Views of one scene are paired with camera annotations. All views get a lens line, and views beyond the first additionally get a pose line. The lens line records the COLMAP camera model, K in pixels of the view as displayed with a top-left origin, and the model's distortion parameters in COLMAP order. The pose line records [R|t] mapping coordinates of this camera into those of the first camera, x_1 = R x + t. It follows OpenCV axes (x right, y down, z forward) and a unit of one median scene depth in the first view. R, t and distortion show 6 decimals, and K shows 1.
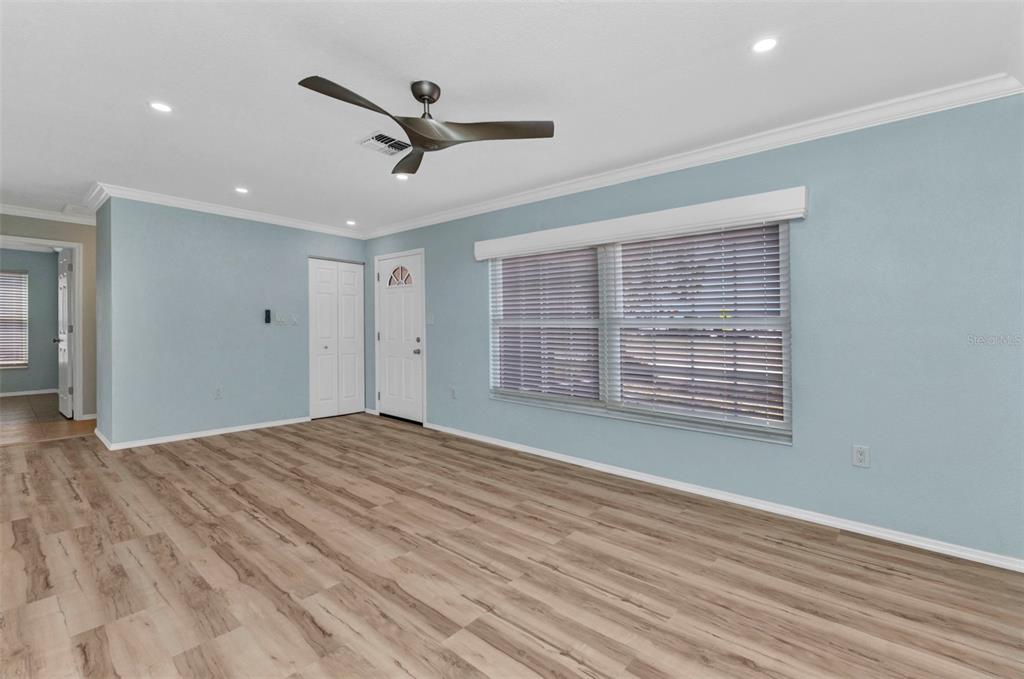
lens RADIAL K [[446.5, 0, 510.5], [0, 446.5, 334.2], [0, 0, 1]] dist [0.005636, -0.000543]
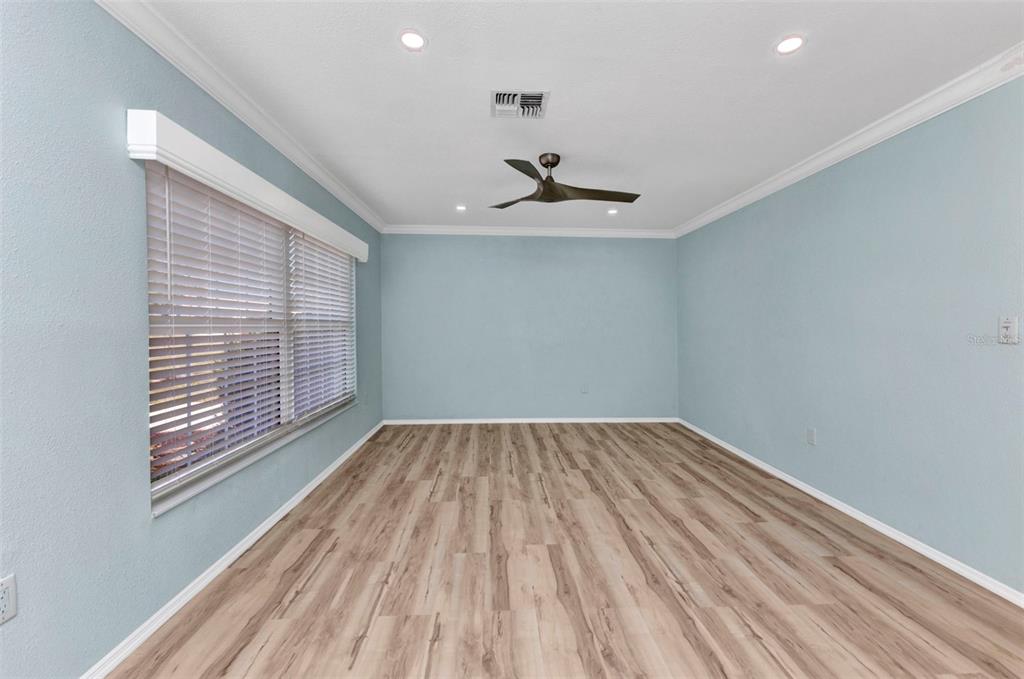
lens RADIAL K [[446.5, 0, 510.5], [0, 446.5, 334.2], [0, 0, 1]] dist [0.005636, -0.000543]
pose [[-0.687737, -0.028602, 0.725397, -0.974428], [-0.002564, 0.999313, 0.036972, -0.065551], [-0.725956, 0.023567, -0.687338, 1.843833]]
